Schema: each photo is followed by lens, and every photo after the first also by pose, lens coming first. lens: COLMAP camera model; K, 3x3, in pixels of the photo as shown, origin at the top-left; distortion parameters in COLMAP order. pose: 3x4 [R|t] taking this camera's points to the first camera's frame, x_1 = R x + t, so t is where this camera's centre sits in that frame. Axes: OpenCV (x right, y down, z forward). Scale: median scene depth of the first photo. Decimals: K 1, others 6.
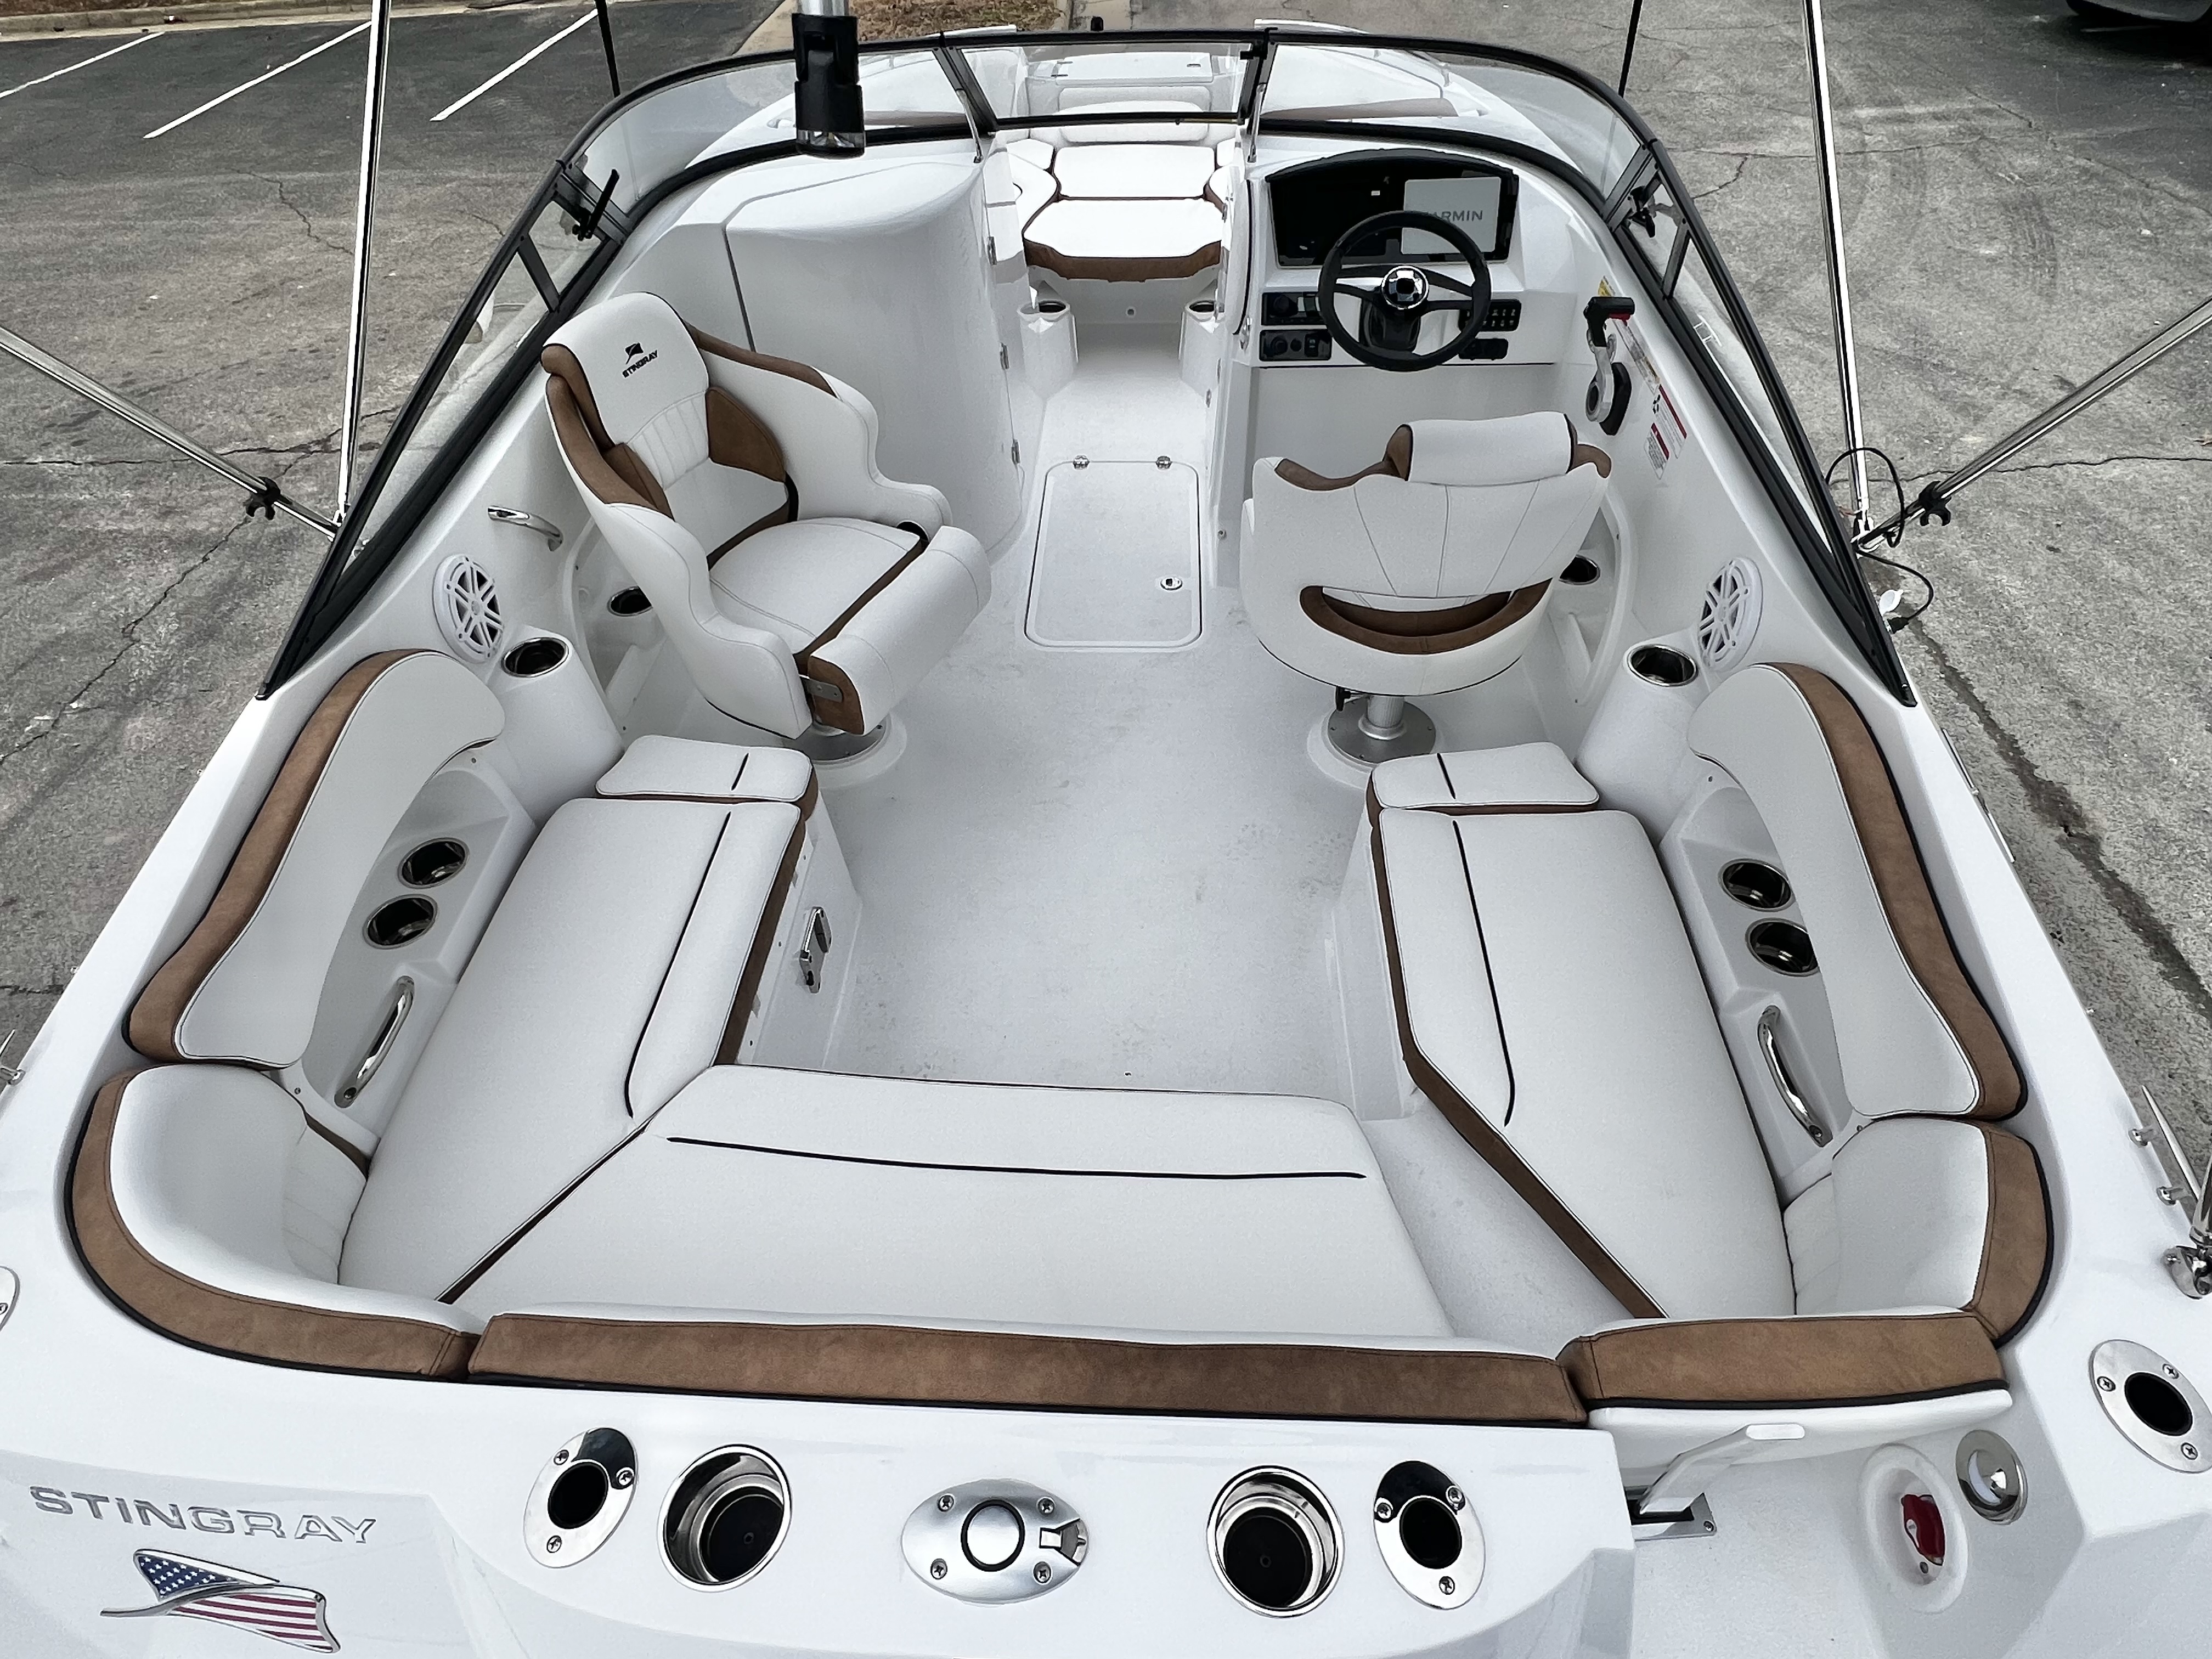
lens RADIAL K [[1237.6, 0, 1099.5], [0, 1237.6, 832.7], [0, 0, 1]] dist [-0.003807, 0.001065]
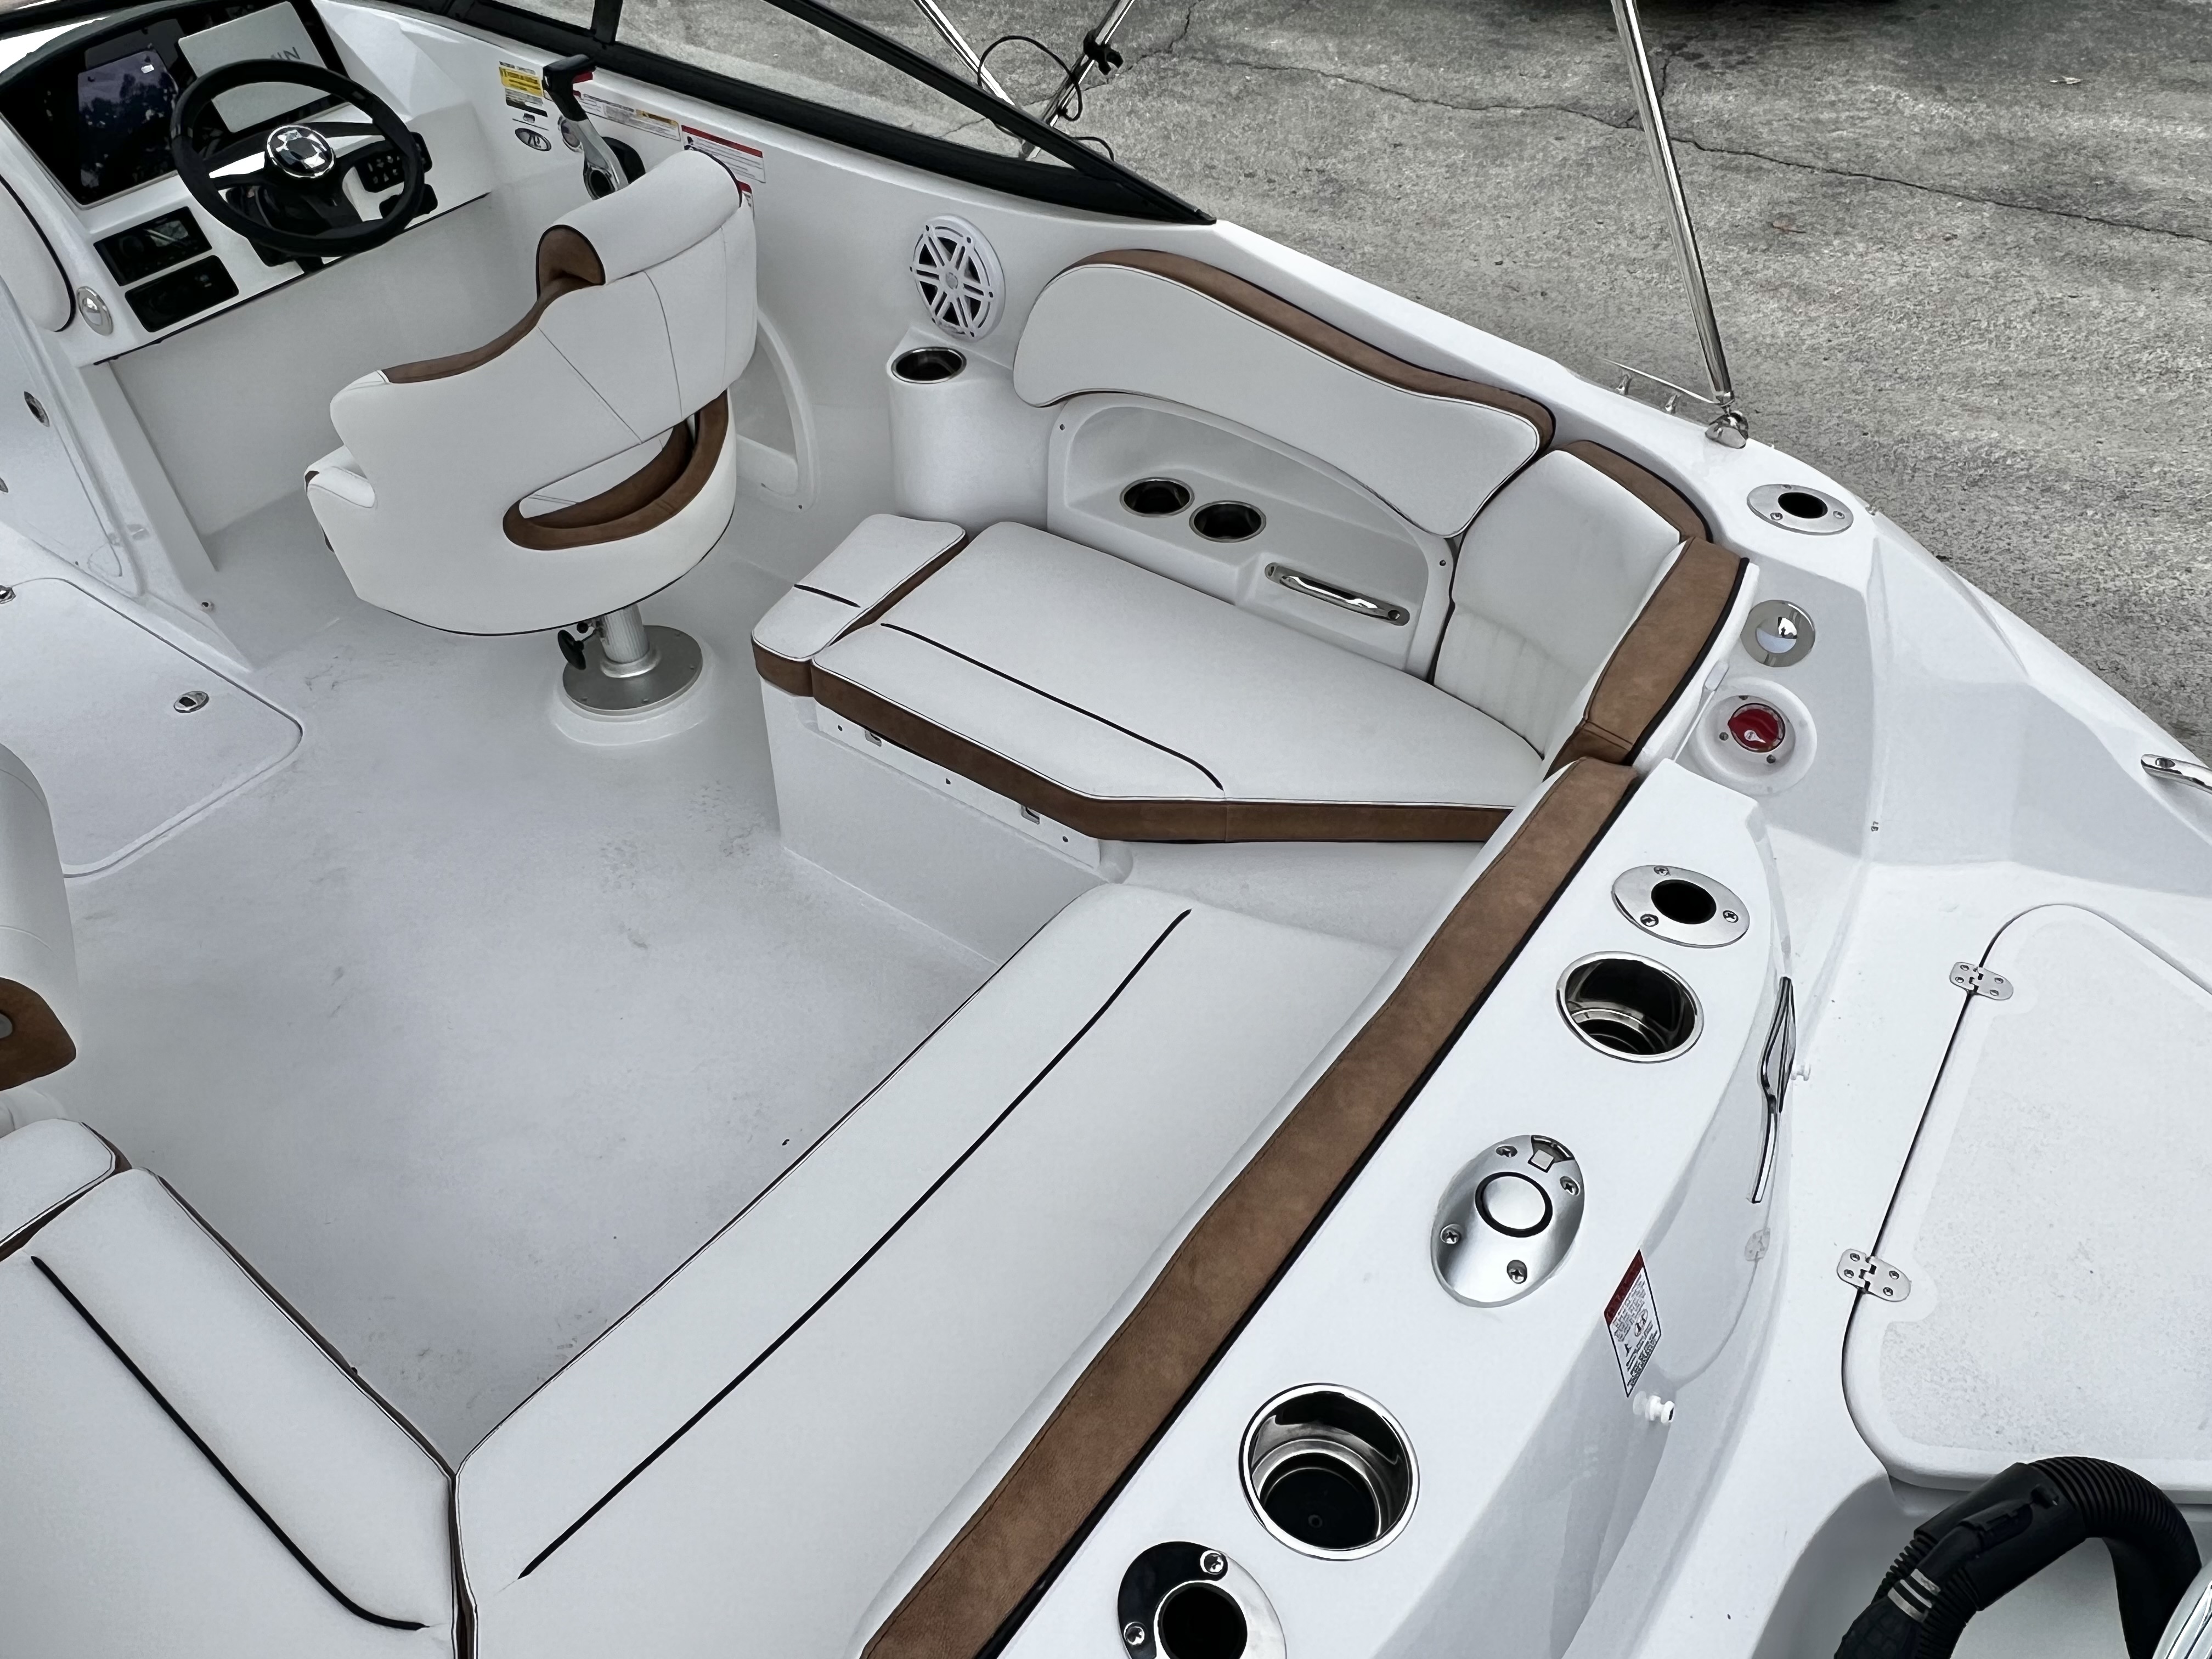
lens RADIAL K [[1623.6, 0, 1090.3], [0, 1623.6, 834.1], [0, 0, 1]] dist [-0.005783, 0.003312]
pose [[0.560944, -0.567026, 0.603178, -0.331721], [0.608033, 0.776652, 0.164643, 0.005178], [-0.561816, 0.274396, 0.780429, 0.096640]]
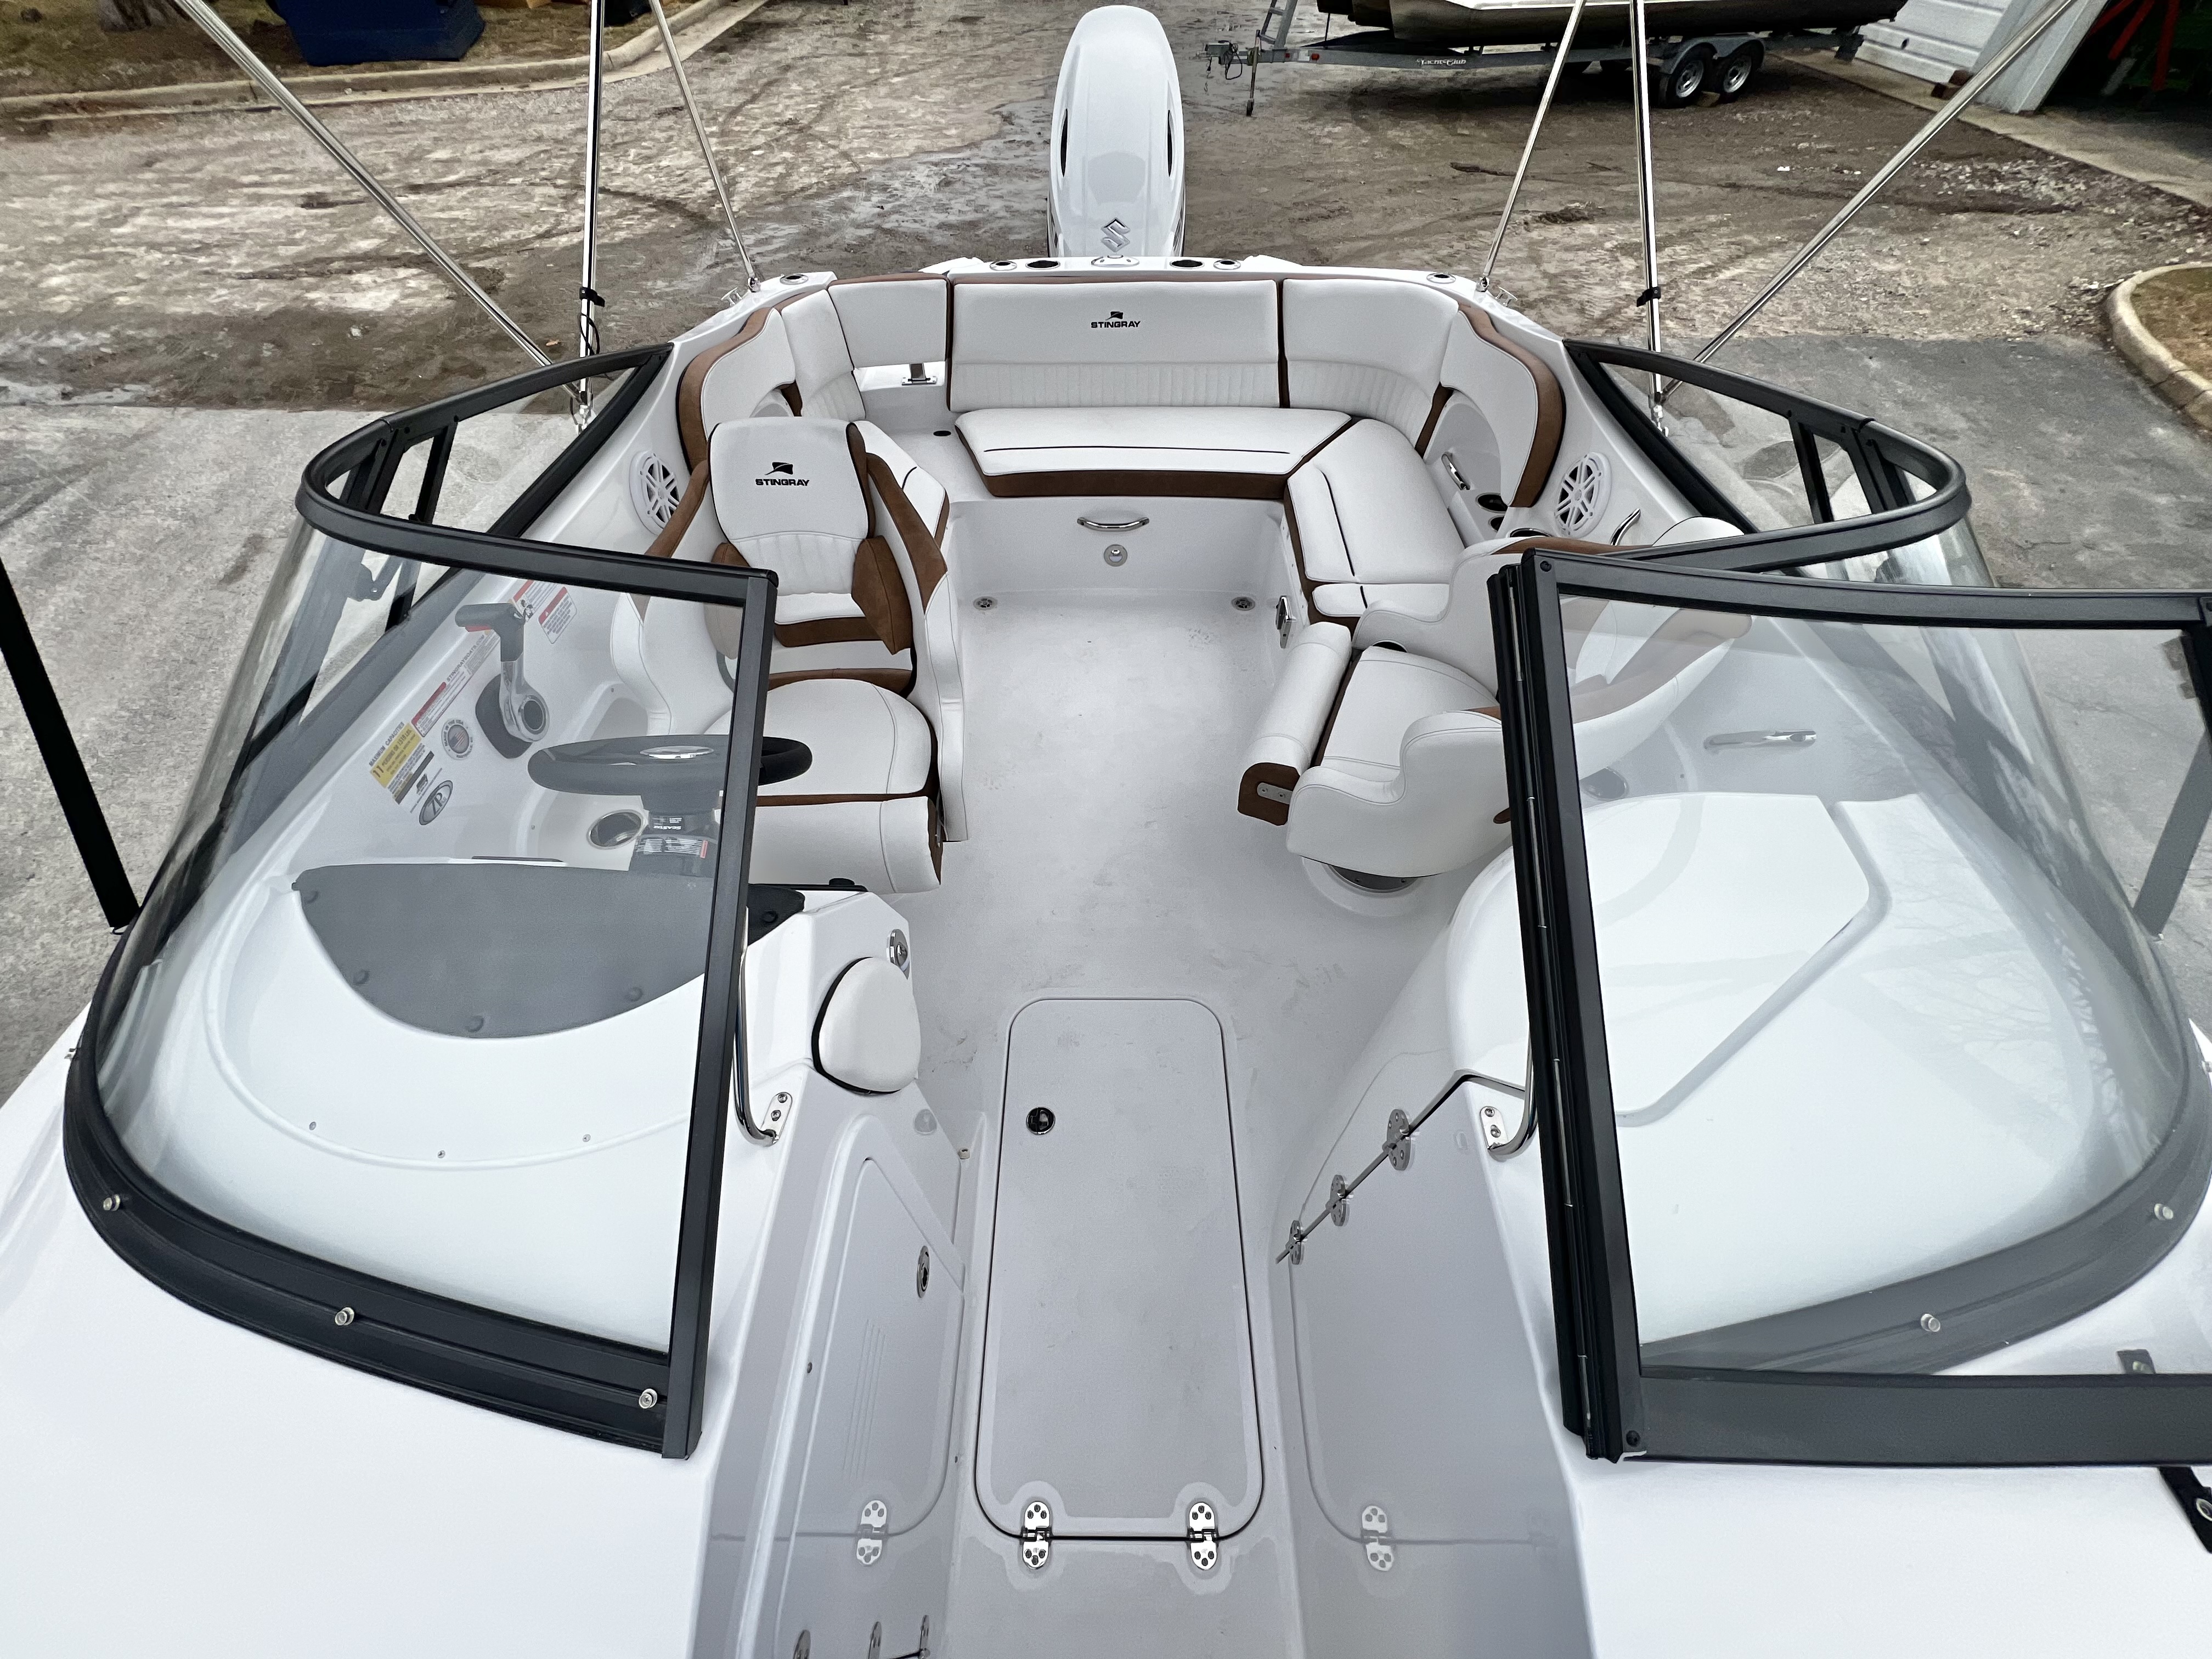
lens RADIAL K [[872.9, 0, 1101.1], [0, 872.9, 826.1], [0, 0, 1]] dist [0.000266, -0.000420]
pose [[-0.998931, 0.046041, -0.004186, 0.022928], [-0.007932, -0.081486, 0.996643, -0.999564], [0.045545, 0.995610, 0.081764, 1.099632]]
